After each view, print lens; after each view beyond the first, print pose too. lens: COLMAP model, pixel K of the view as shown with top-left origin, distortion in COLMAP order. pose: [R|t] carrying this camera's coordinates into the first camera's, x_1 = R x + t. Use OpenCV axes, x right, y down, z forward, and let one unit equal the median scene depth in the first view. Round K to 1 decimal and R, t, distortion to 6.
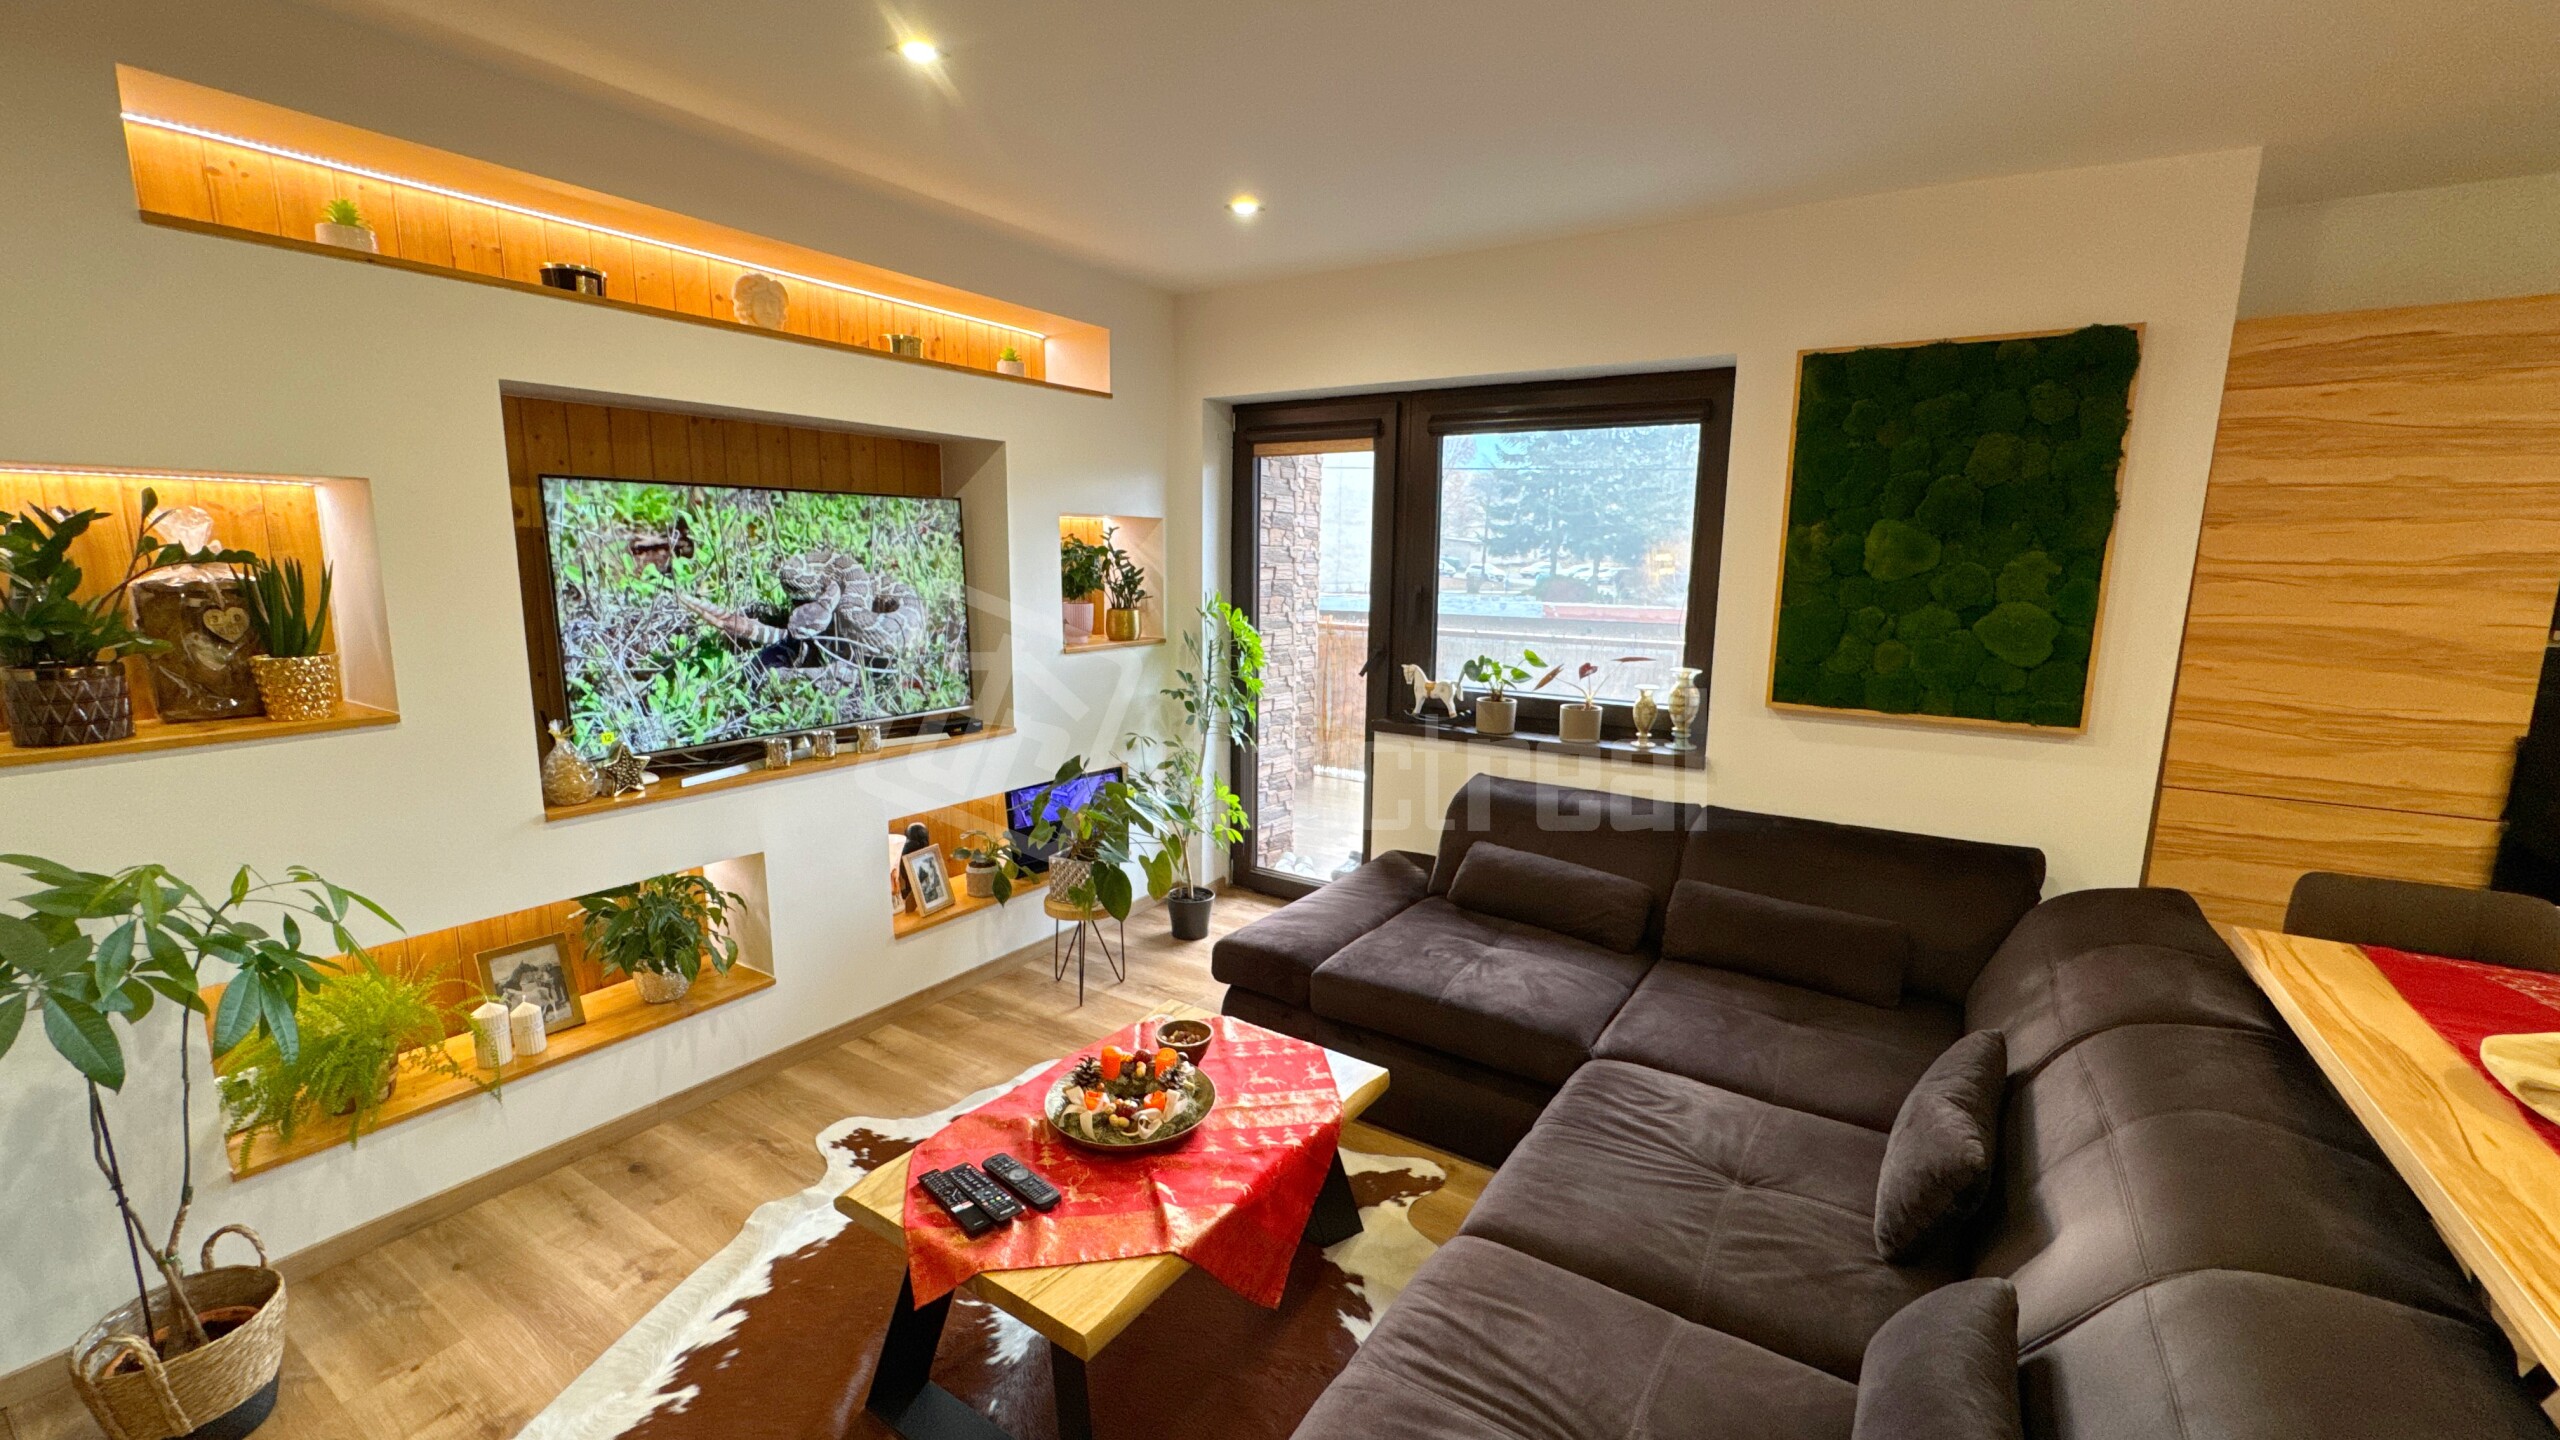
lens RADIAL K [[1024.4, 0, 1278.6], [0, 1024.4, 720.1], [0, 0, 1]] dist [-0.004538, 0.000817]
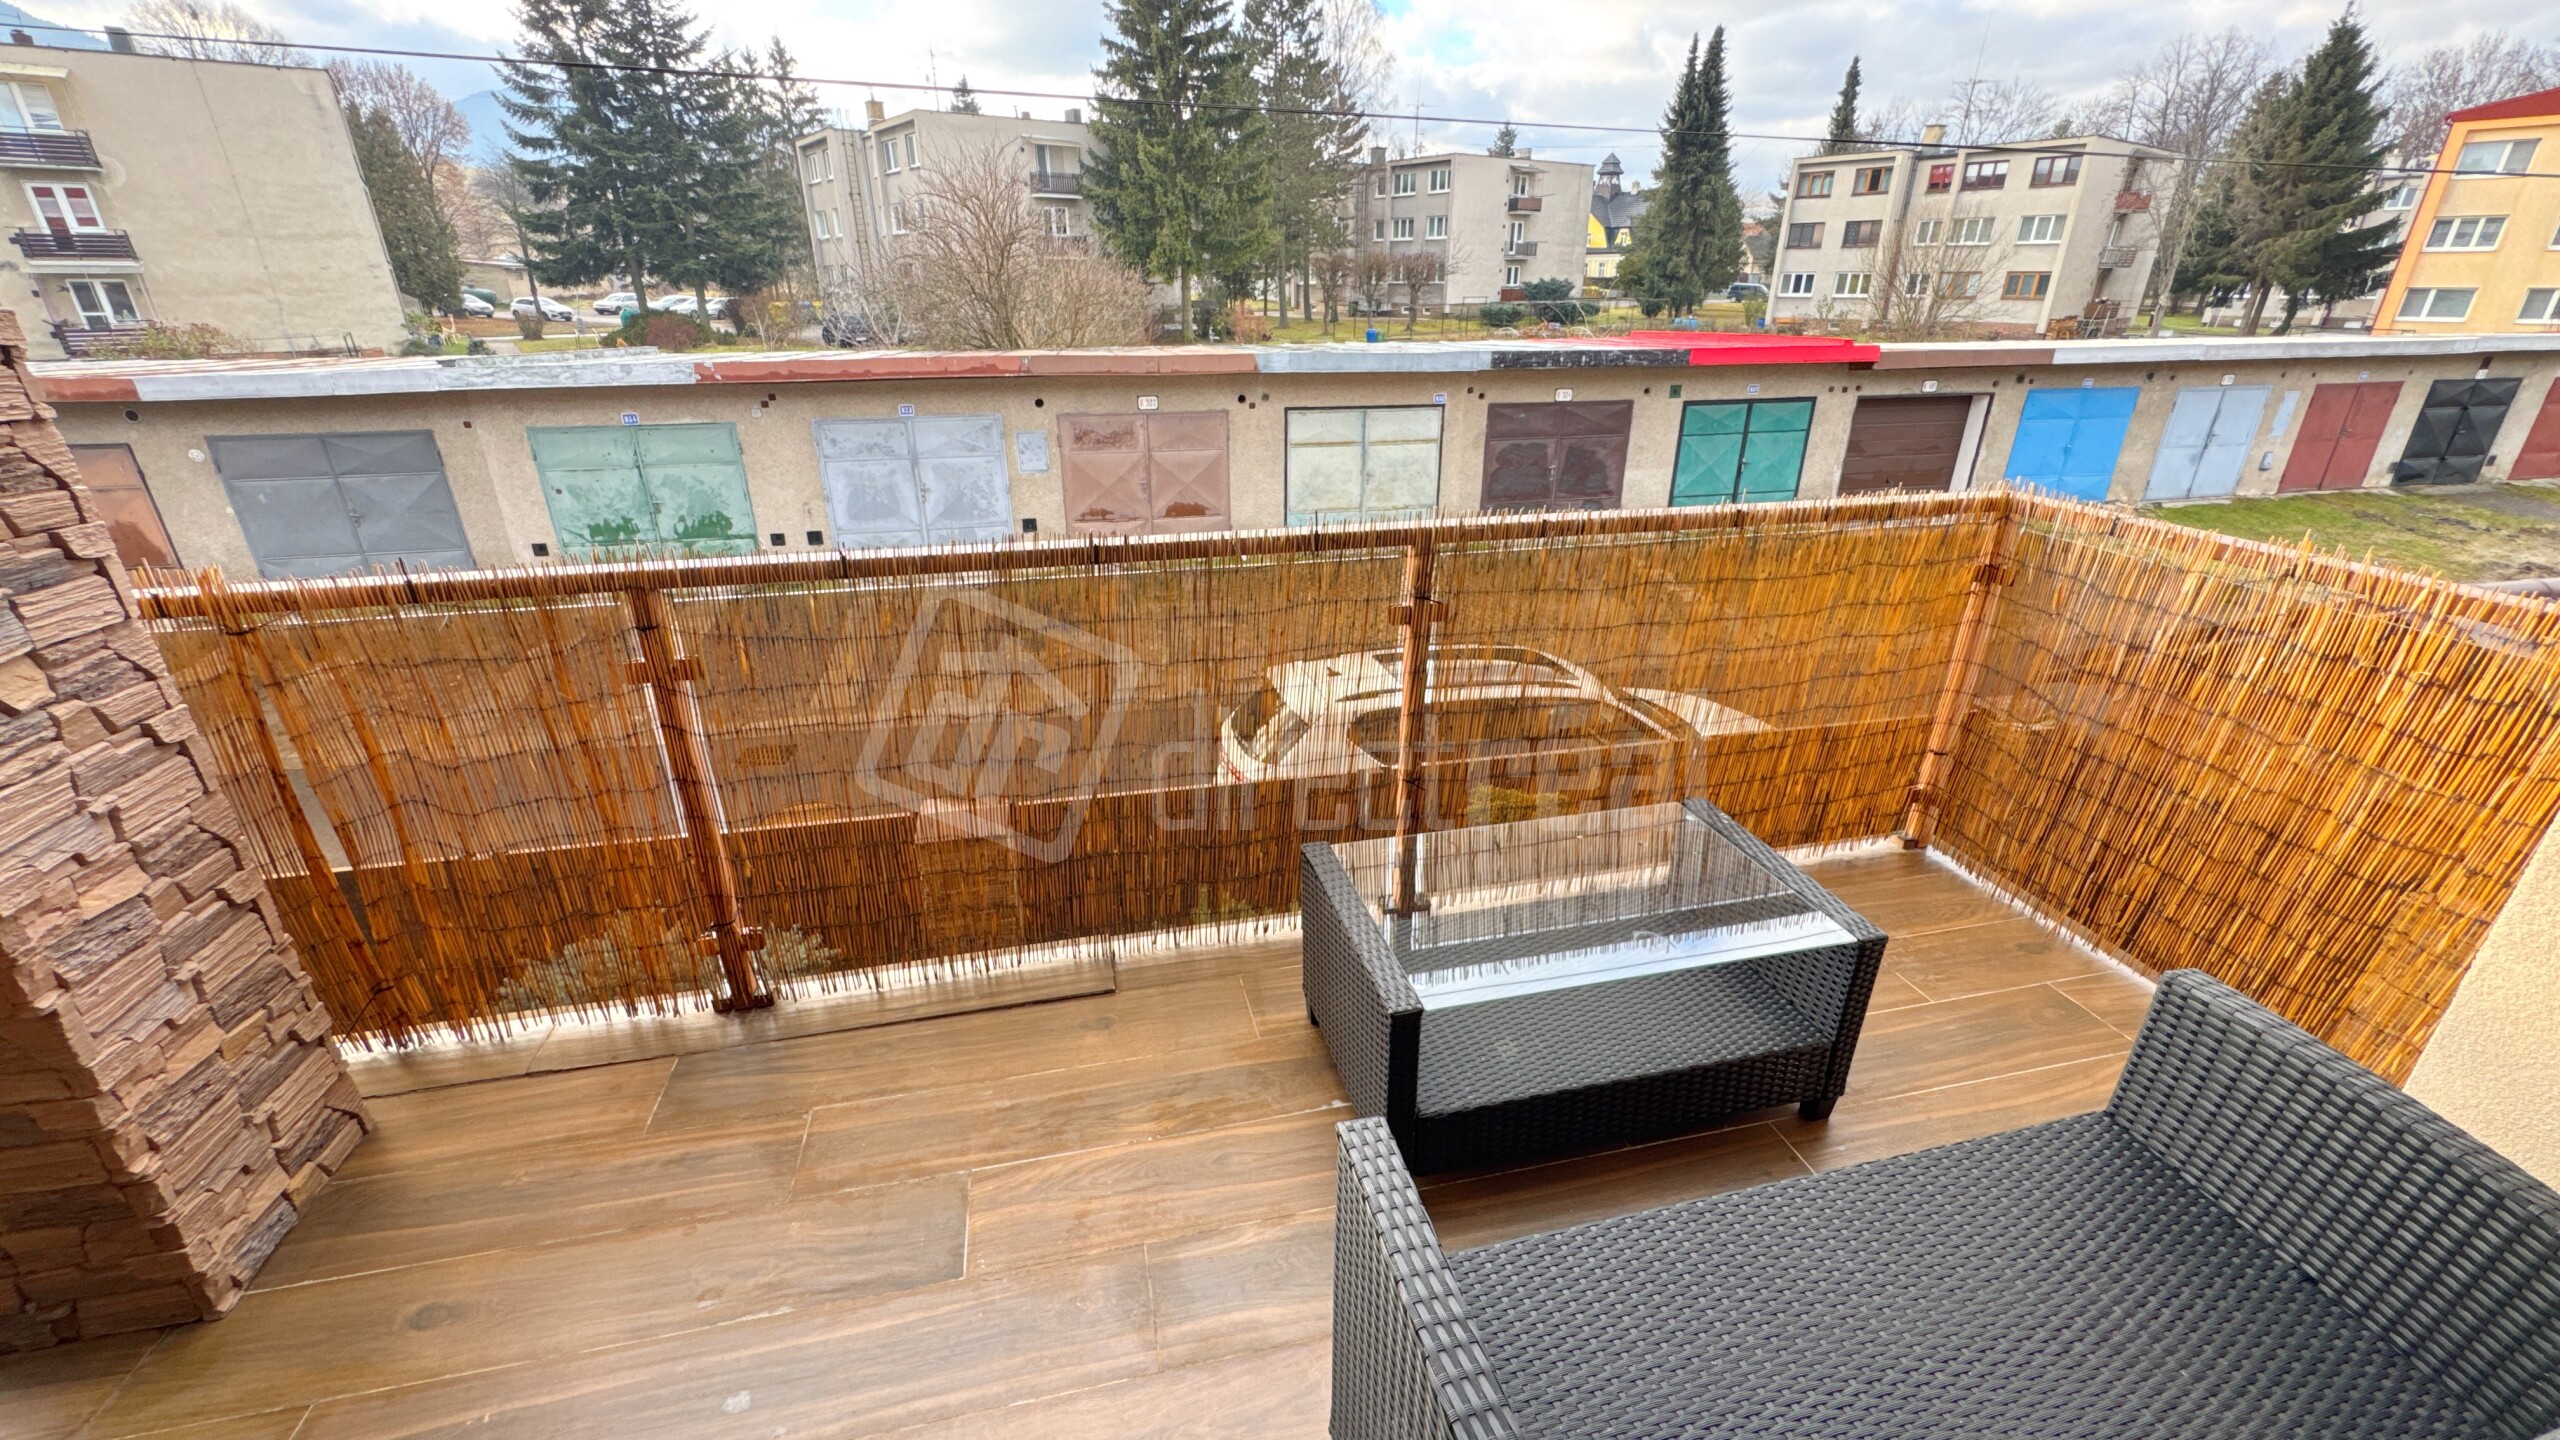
lens RADIAL K [[1024.4, 0, 1283.8], [0, 1024.4, 720.5], [0, 0, 1]] dist [-0.004538, 0.000817]
pose [[0.699936, -0.296359, 0.649816, 0.140546], [0.128276, 0.947214, 0.293822, -0.238885], [-0.702591, -0.122301, 0.701005, 1.431032]]
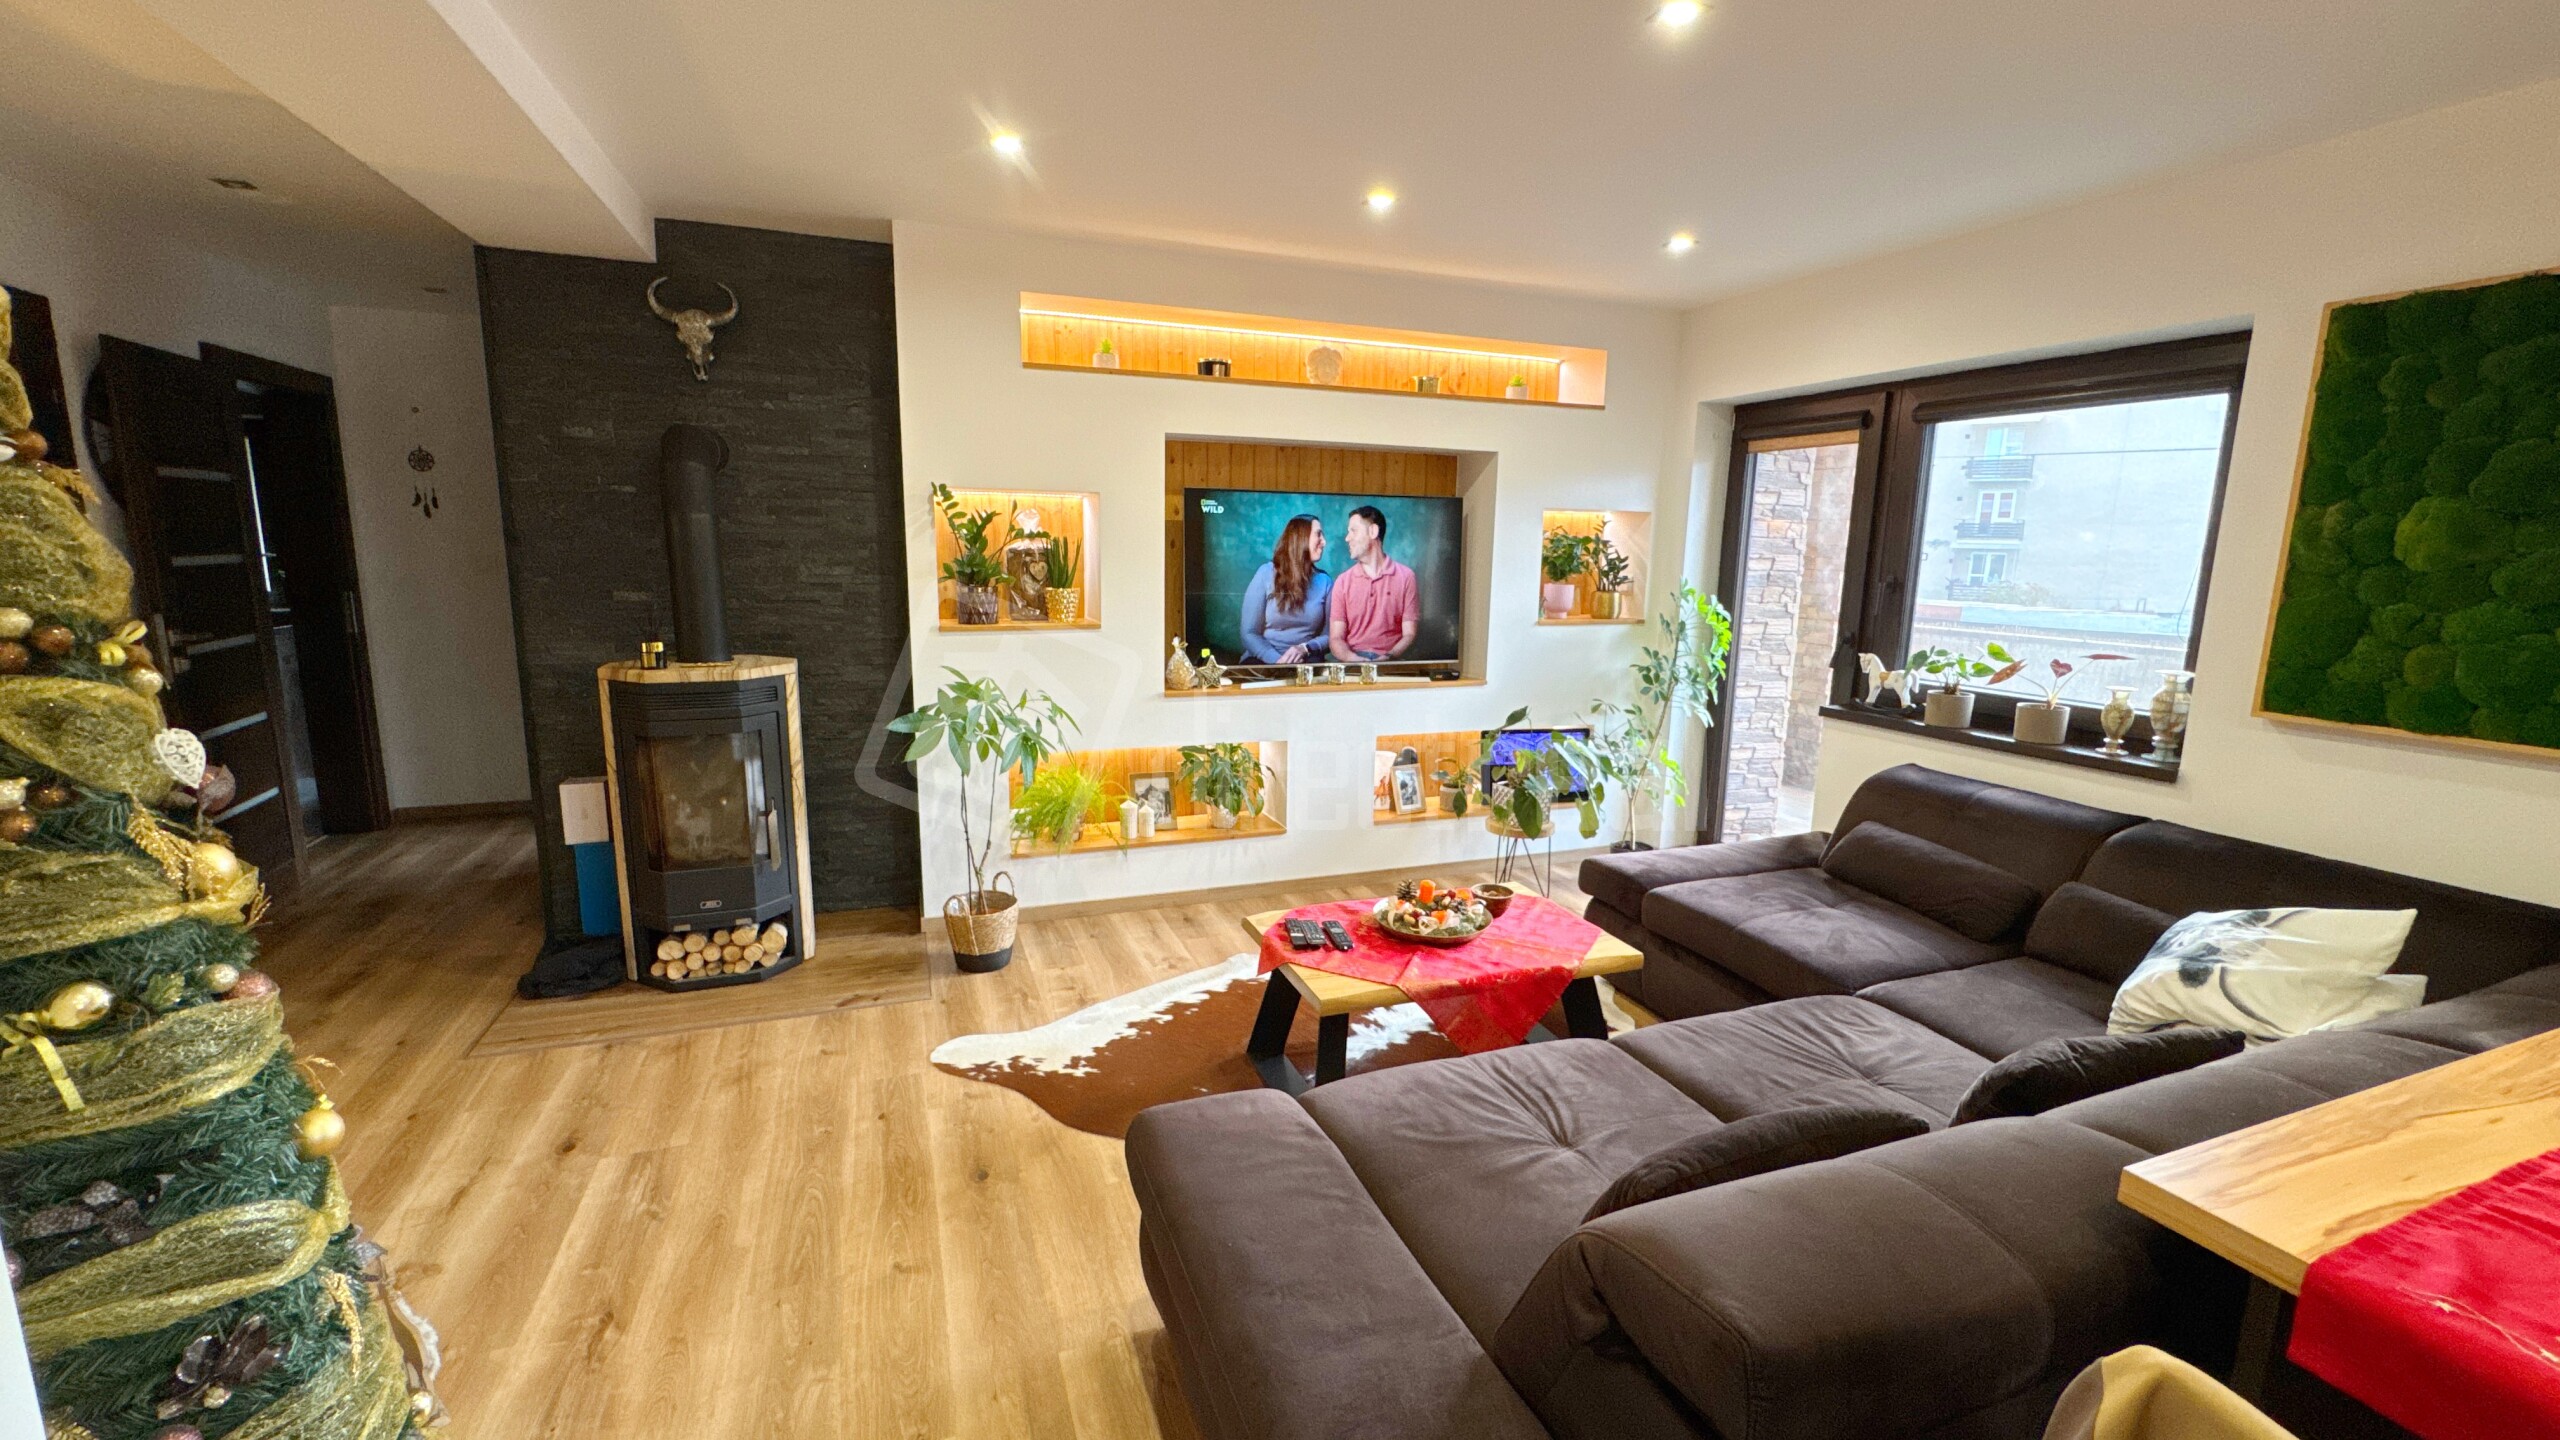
lens RADIAL K [[1024.4, 0, 1276.7], [0, 1024.4, 717.7], [0, 0, 1]] dist [-0.004538, 0.000817]
pose [[0.805138, 0.102605, -0.584145, 0.345561], [-0.105993, 0.993959, 0.028497, 0.056238], [0.583540, 0.038971, 0.811149, -0.206377]]
